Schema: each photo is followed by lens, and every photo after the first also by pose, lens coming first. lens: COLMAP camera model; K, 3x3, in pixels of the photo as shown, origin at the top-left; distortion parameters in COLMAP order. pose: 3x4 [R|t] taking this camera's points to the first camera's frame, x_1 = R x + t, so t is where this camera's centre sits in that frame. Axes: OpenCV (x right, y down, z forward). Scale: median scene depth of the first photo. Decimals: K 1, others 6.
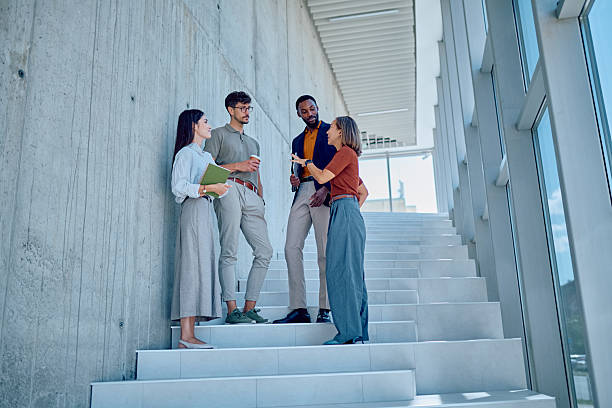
lens RADIAL K [[572.5, 0, 306.0], [0, 572.5, 204.0], [0, 0, 1]] dist [0.001500, -0.000809]
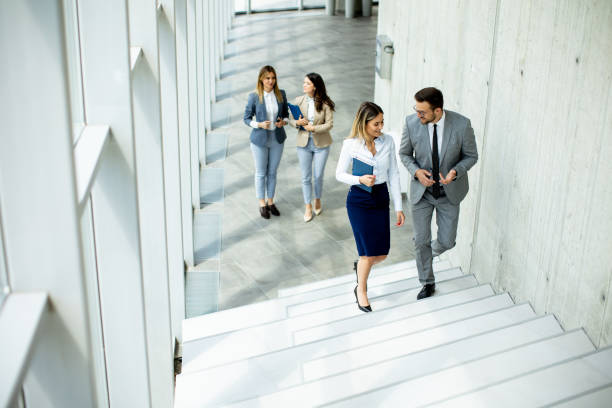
lens RADIAL K [[878.2, 0, 306.0], [0, 878.2, 204.0], [0, 0, 1]] dist [-0.065165, -0.049048]
pose [[-0.955880, 0.127717, -0.264540, 0.282828], [0.090167, 0.984632, 0.149564, -0.115809], [0.279576, 0.119113, -0.952706, 1.253389]]
